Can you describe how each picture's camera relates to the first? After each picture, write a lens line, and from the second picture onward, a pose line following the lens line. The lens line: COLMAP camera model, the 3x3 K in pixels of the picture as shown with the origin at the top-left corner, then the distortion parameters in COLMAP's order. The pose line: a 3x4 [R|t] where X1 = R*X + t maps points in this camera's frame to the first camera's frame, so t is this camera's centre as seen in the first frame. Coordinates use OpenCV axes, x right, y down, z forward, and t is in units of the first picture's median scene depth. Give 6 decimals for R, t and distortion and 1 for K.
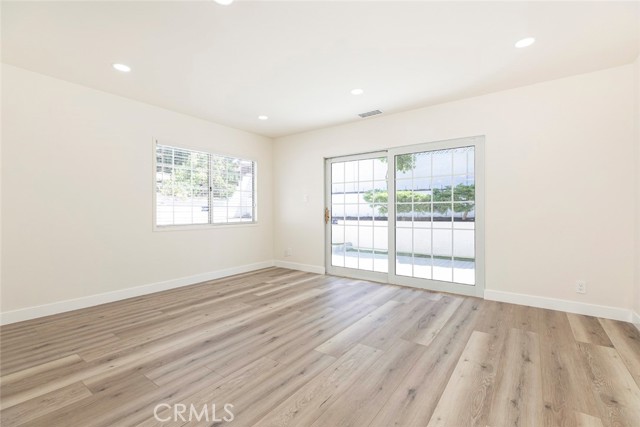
lens RADIAL K [[291.9, 0, 310.0], [0, 291.9, 225.5], [0, 0, 1]] dist [-0.002893, 0.002756]
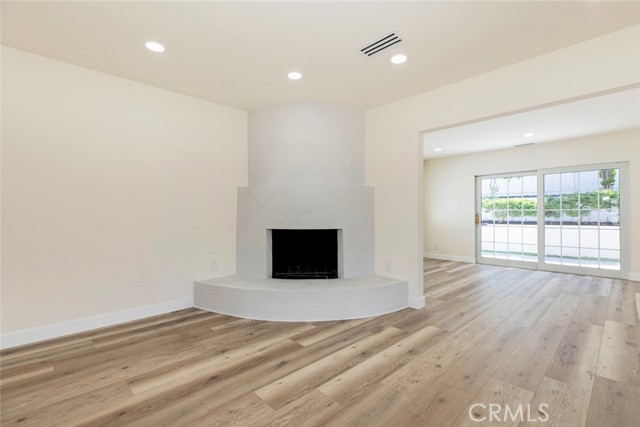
lens RADIAL K [[291.9, 0, 322.3], [0, 291.9, 215.2], [0, 0, 1]] dist [-0.002893, 0.002756]
pose [[0.988110, 0.005136, -0.153666, -0.649683], [-0.013160, 0.998600, -0.051243, 0.040257], [0.153187, 0.052655, 0.986793, -0.619151]]
